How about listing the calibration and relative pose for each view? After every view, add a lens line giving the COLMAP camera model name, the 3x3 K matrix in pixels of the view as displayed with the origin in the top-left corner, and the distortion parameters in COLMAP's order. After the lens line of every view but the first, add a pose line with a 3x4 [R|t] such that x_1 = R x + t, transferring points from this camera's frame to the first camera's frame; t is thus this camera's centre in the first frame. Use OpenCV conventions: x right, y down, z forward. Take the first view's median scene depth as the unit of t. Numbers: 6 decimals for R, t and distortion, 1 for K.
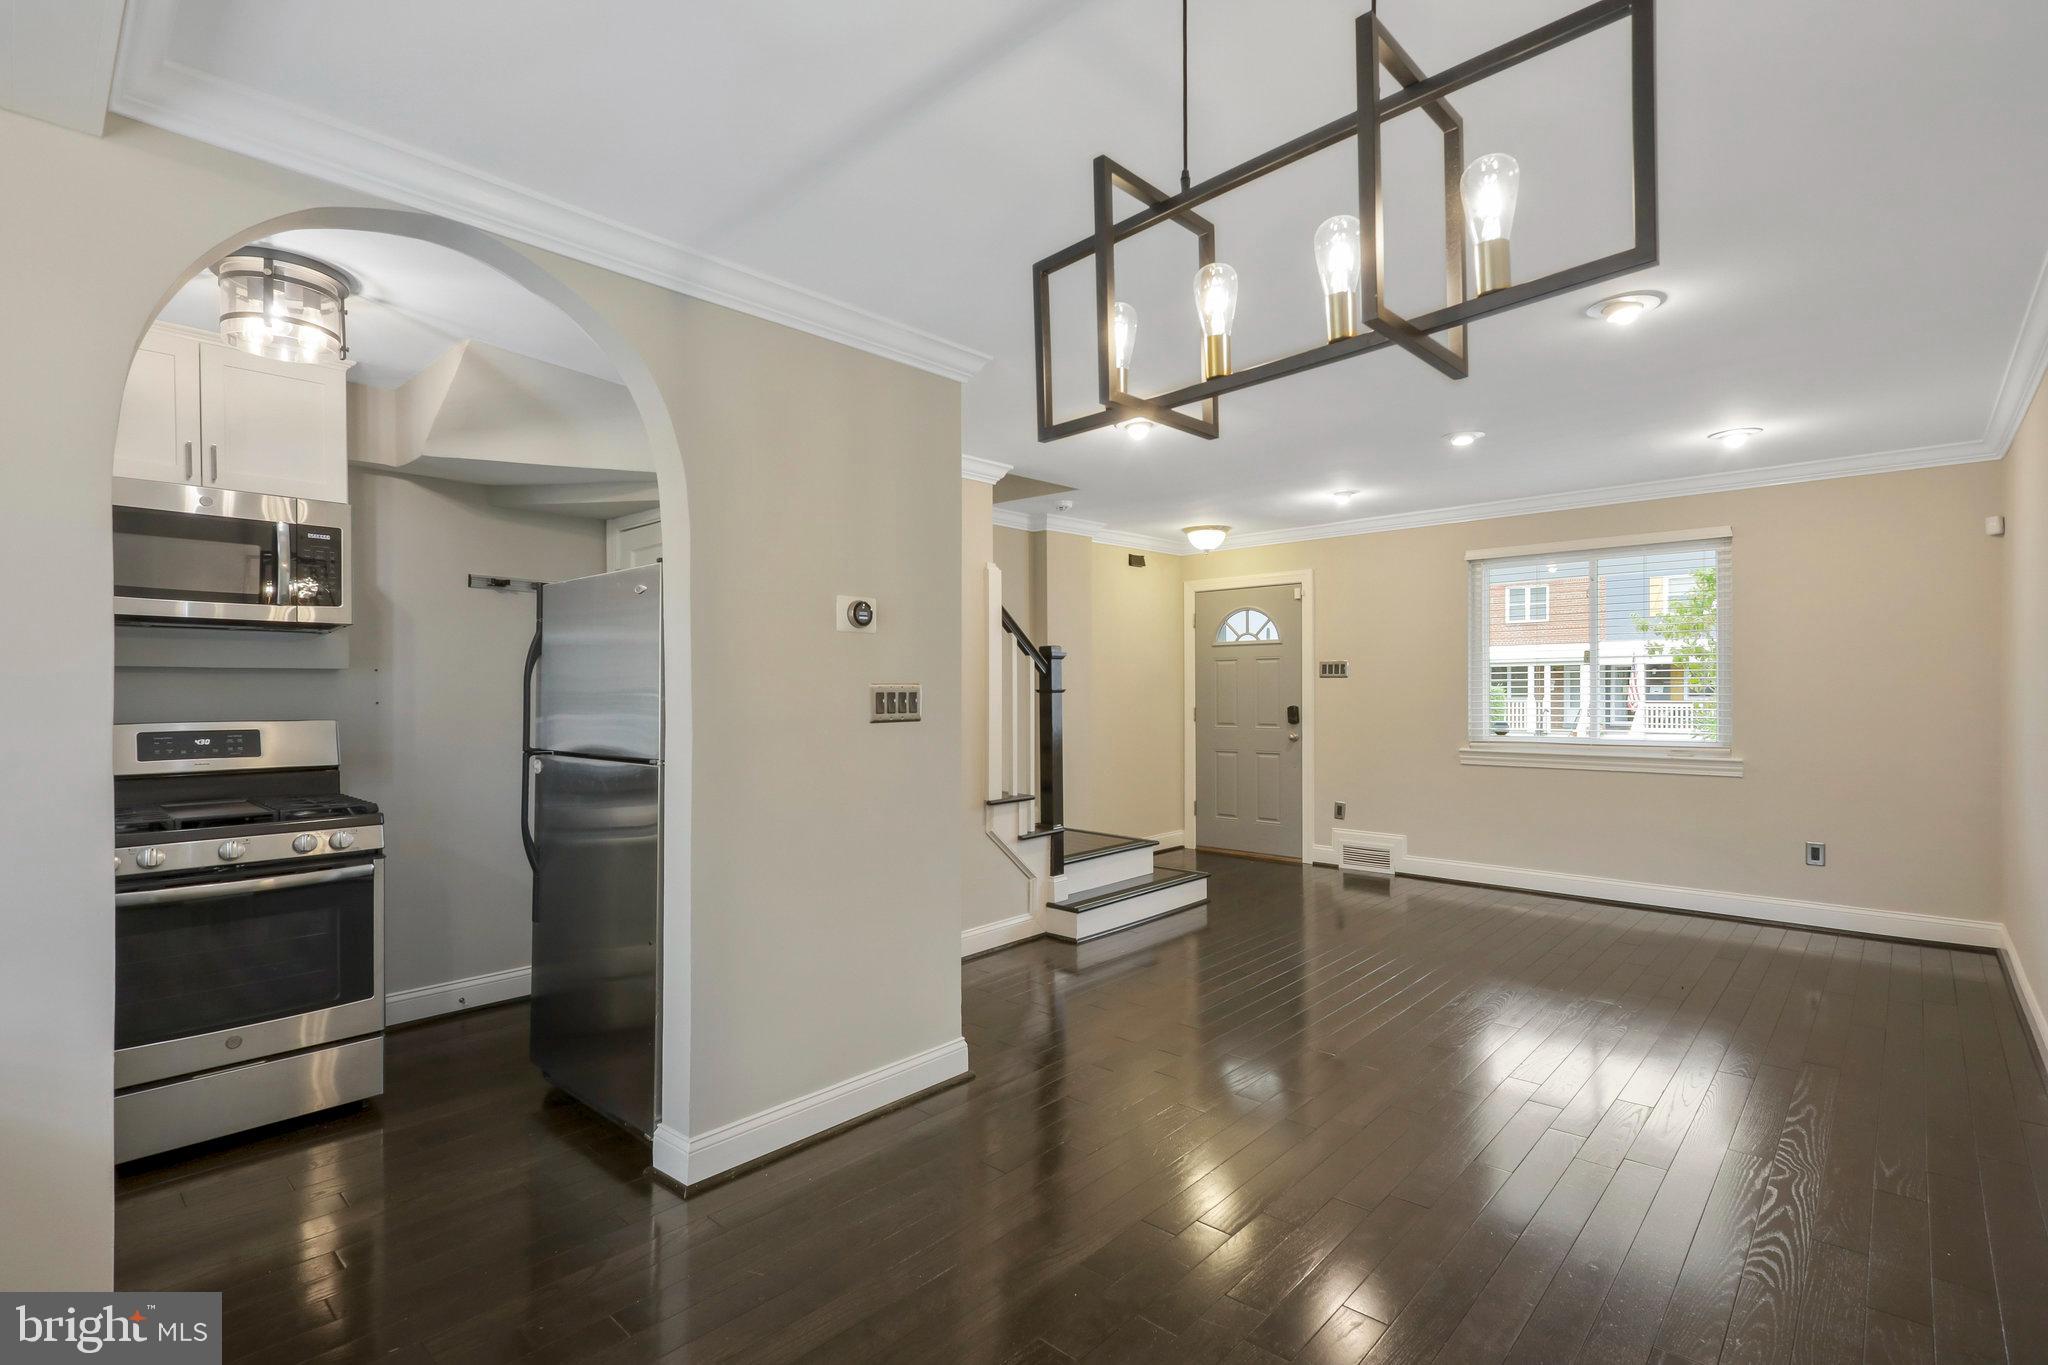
lens RADIAL K [[976.9, 0, 1029.0], [0, 976.9, 701.3], [0, 0, 1]] dist [-0.001286, -0.001238]
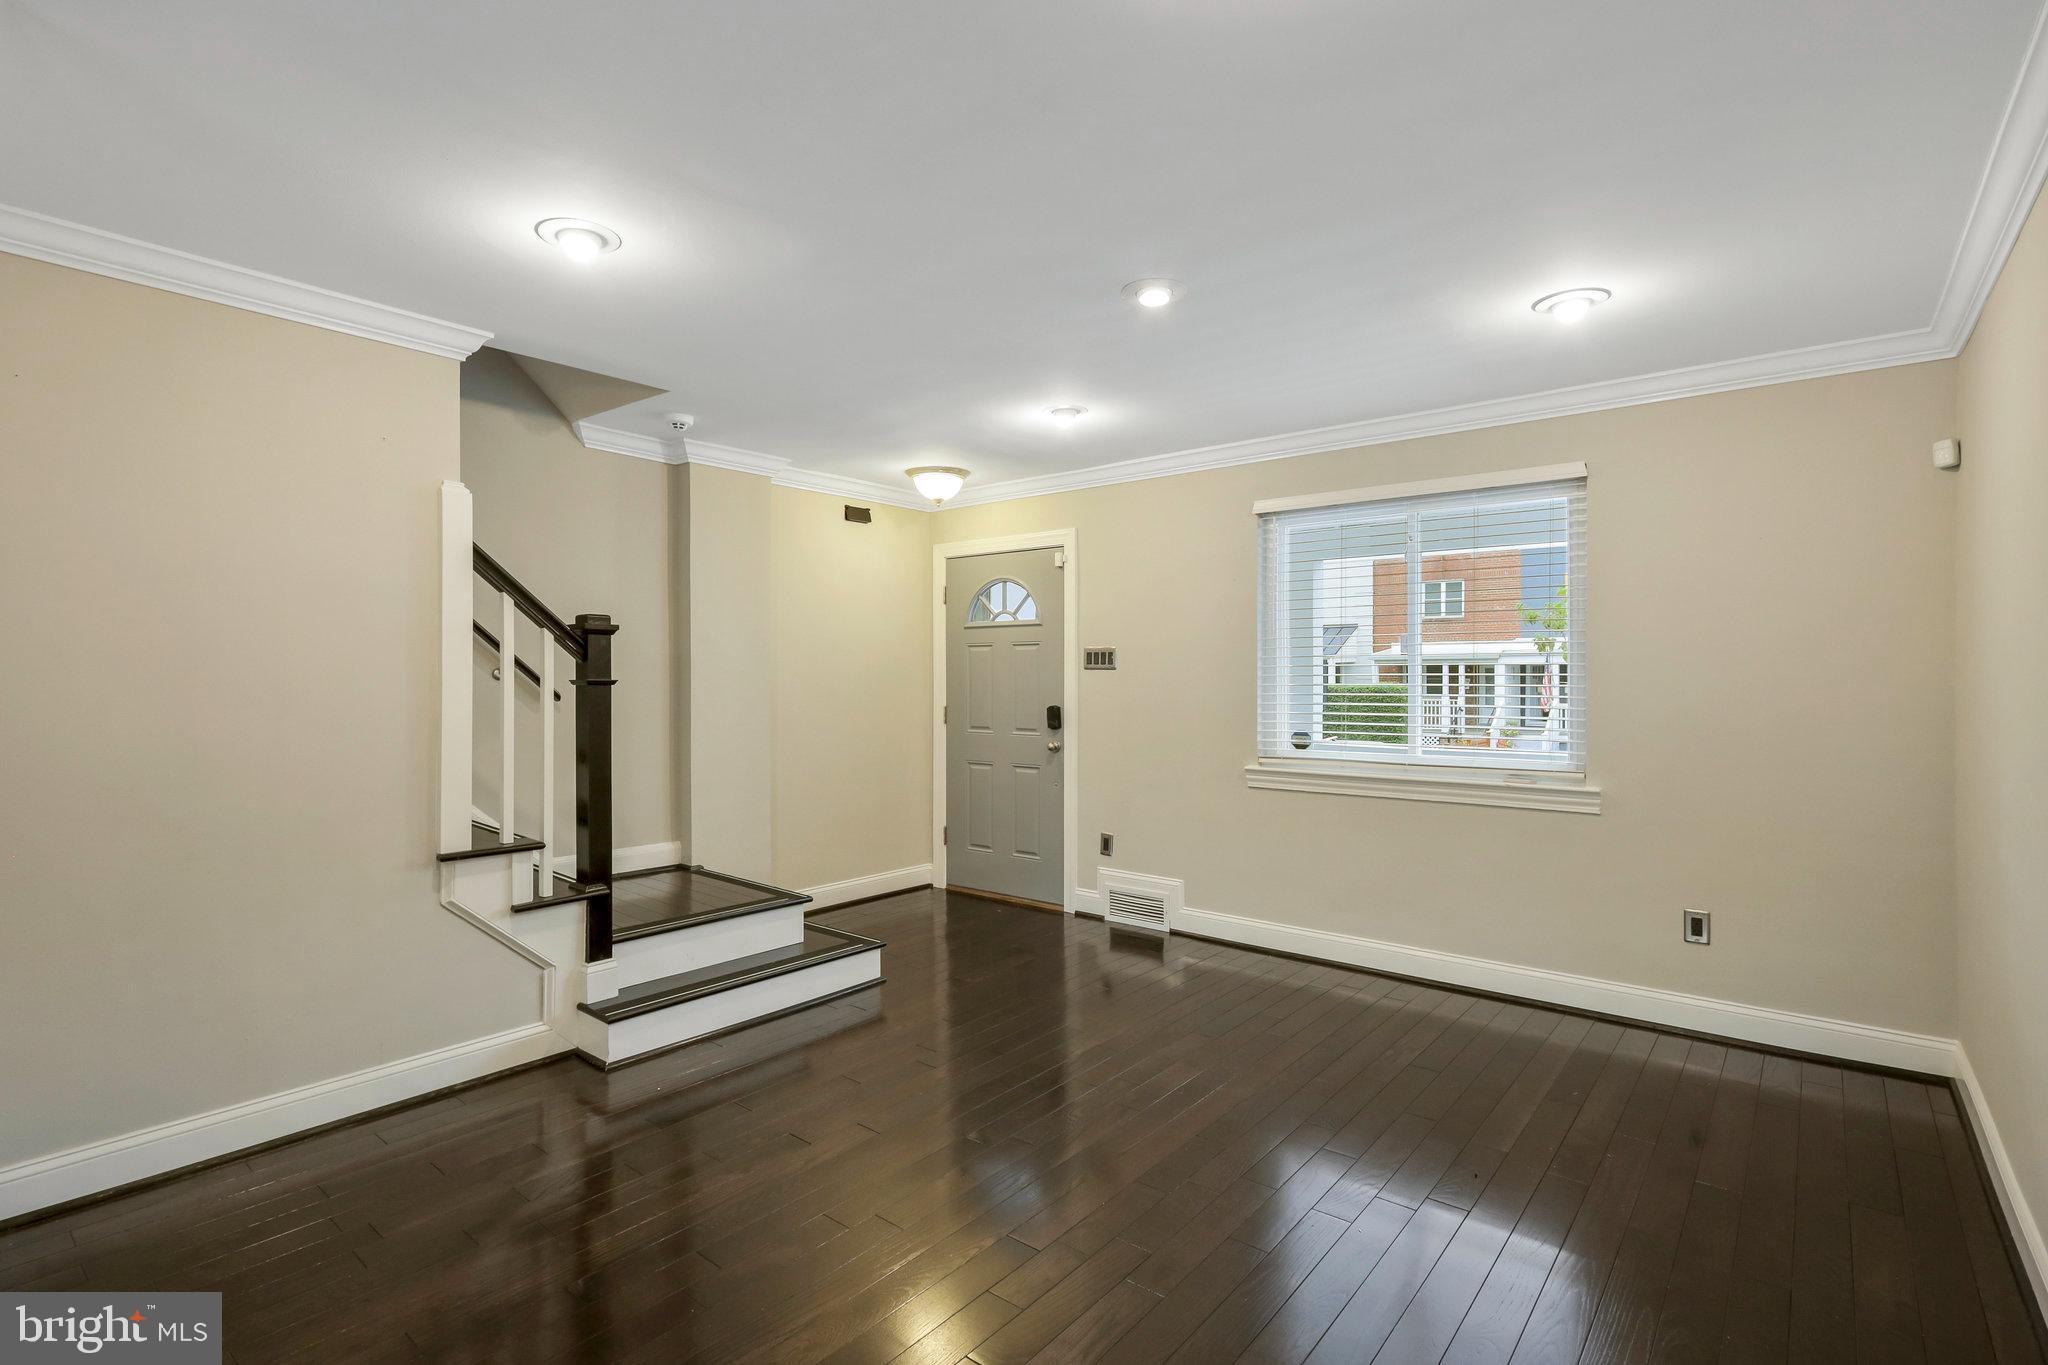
lens RADIAL K [[976.9, 0, 1026.7], [0, 976.9, 680.8], [0, 0, 1]] dist [-0.001286, -0.001238]
pose [[0.998502, 0.010759, 0.053642, 0.259377], [-0.010042, 0.999857, -0.013619, -0.005525], [-0.053781, 0.013060, 0.998467, 0.293847]]
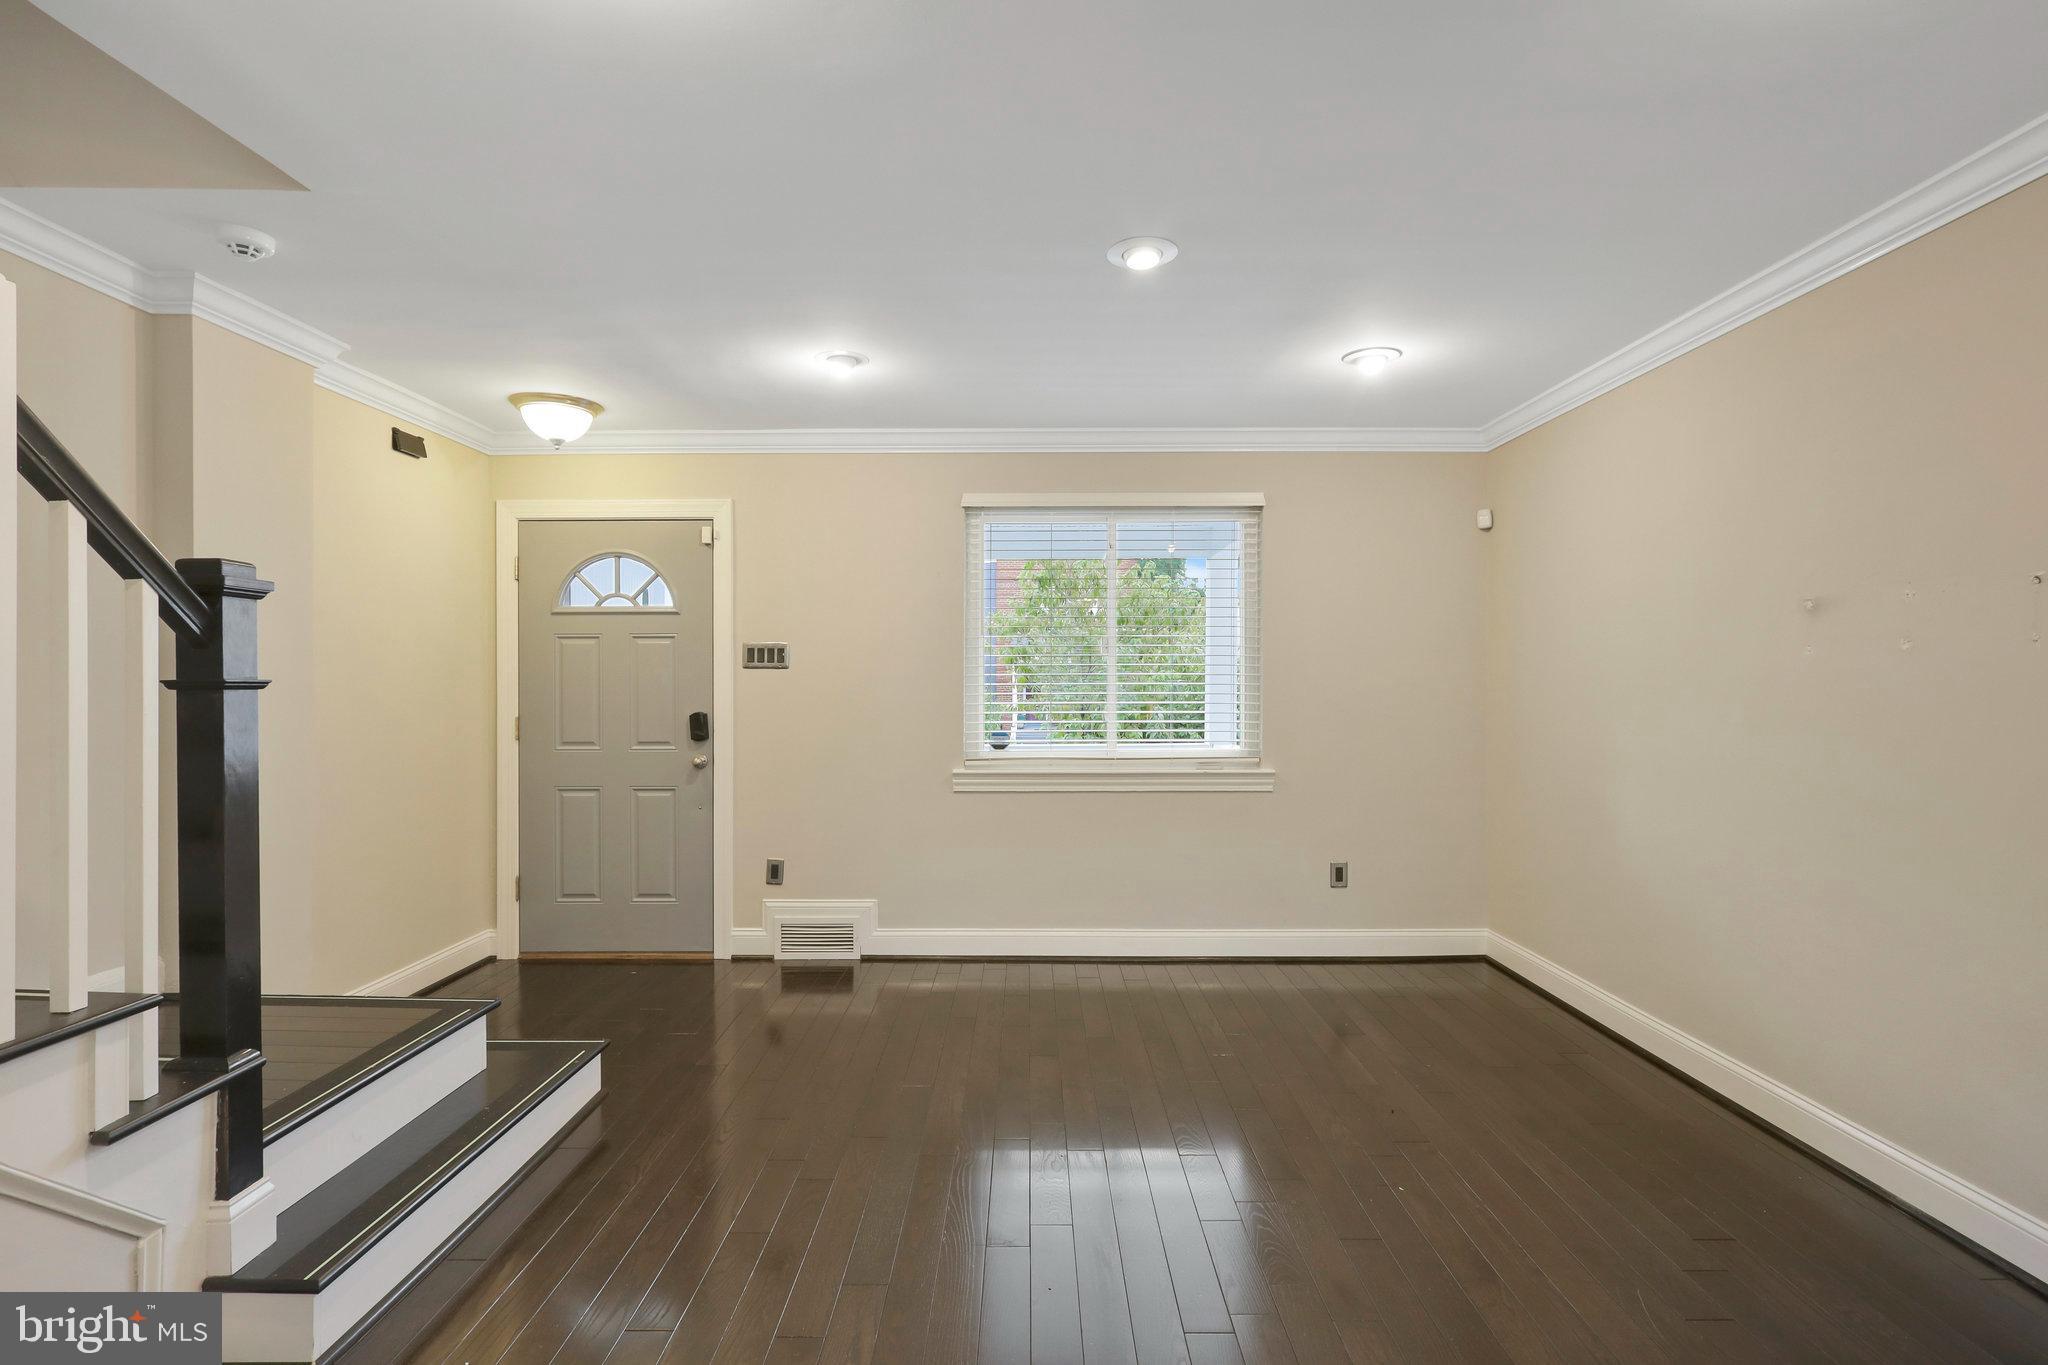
lens RADIAL K [[976.9, 0, 1023.8], [0, 976.9, 689.2], [0, 0, 1]] dist [-0.001286, -0.001238]
pose [[0.739051, 0.002798, 0.673644, -0.000219], [0.005479, 0.999933, -0.010165, -0.003551], [-0.673628, 0.011203, 0.738986, 0.488338]]
